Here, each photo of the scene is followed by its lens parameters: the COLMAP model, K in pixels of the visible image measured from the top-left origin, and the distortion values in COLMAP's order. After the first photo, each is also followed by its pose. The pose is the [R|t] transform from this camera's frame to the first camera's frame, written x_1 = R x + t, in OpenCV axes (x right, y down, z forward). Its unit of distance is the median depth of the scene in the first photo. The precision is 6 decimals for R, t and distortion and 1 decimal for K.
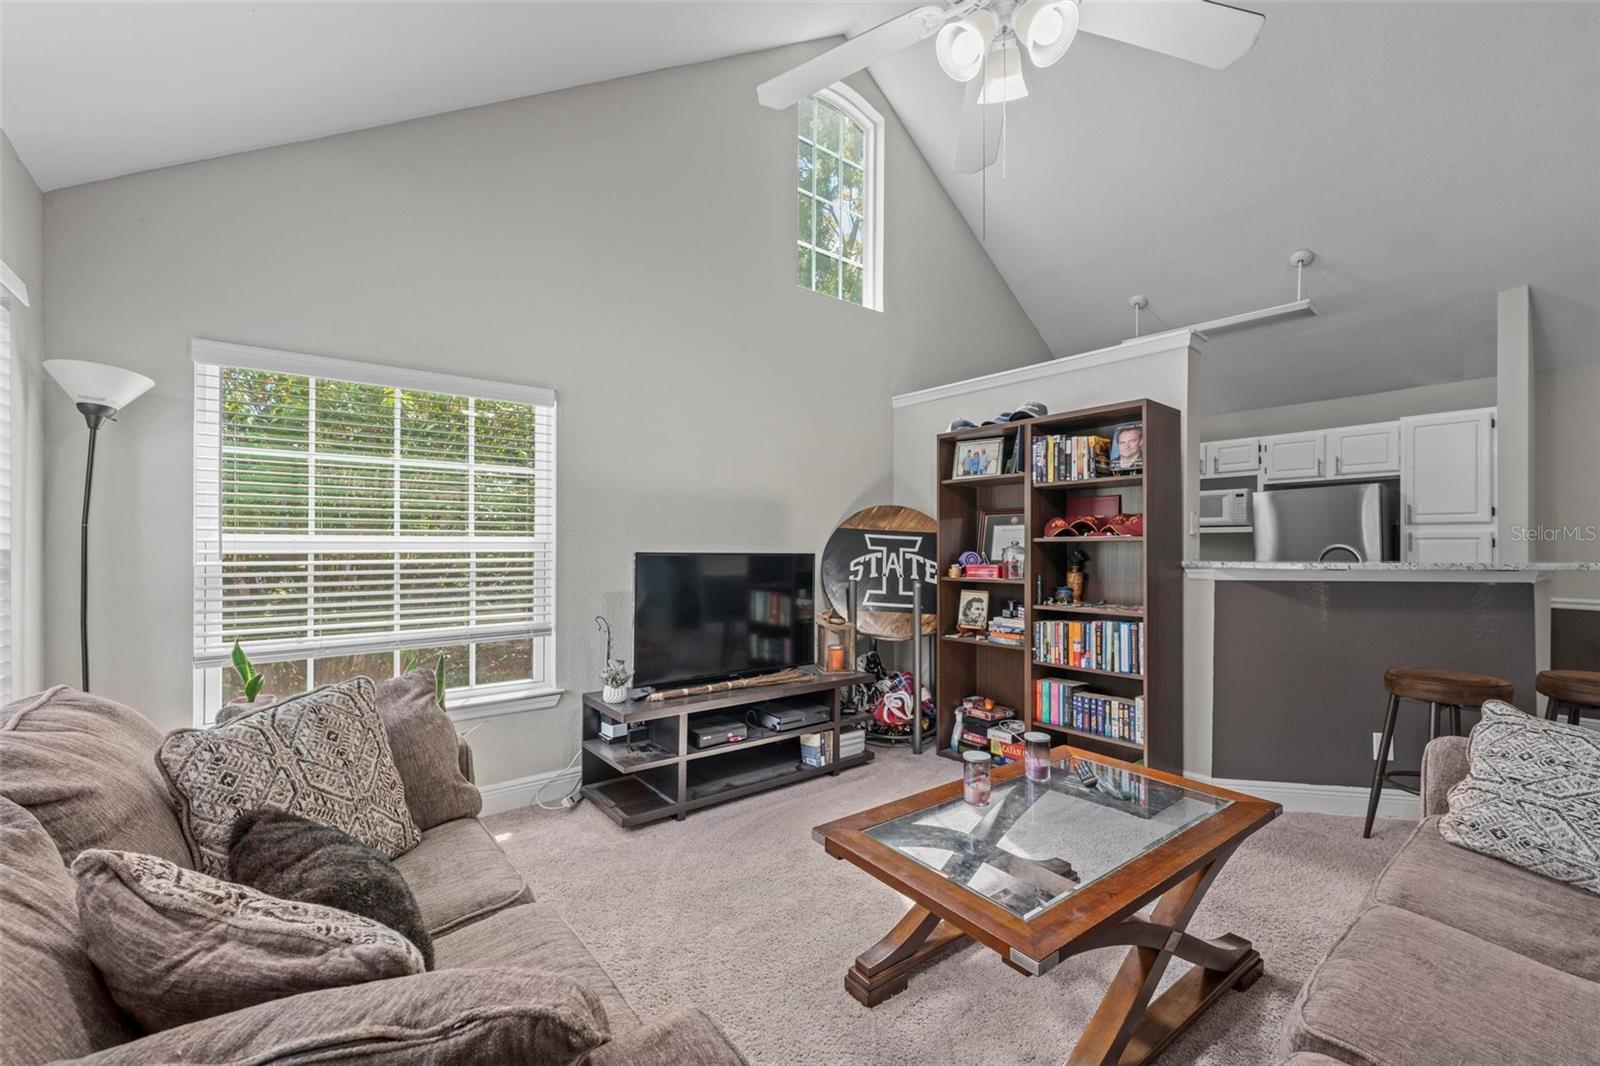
lens RADIAL K [[662.3, 0, 809.8], [0, 662.3, 542.5], [0, 0, 1]] dist [0.004440, 0.000111]
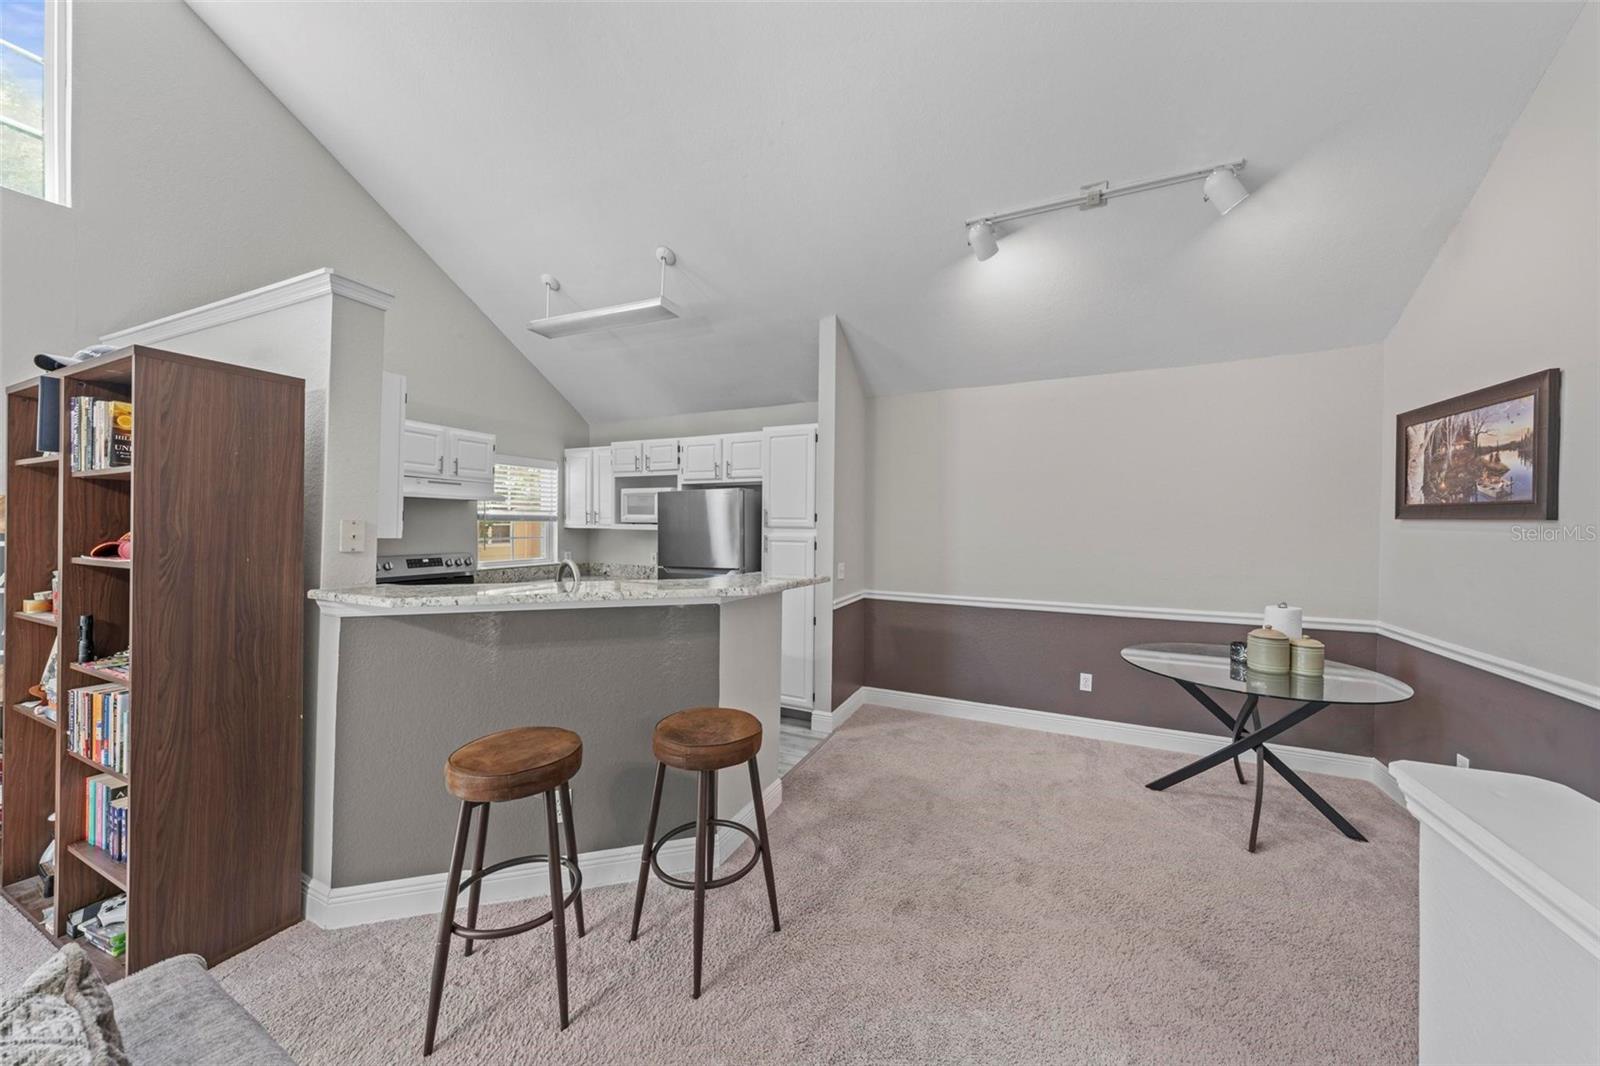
lens RADIAL K [[550.5, 0, 811.7], [0, 550.5, 527.3], [0, 0, 1]] dist [-0.001055, -0.000201]
pose [[0.899993, 0.004205, 0.435884, 0.767026], [-0.010139, 0.999885, 0.011290, -0.049972], [-0.435786, -0.014580, 0.899932, 0.218525]]
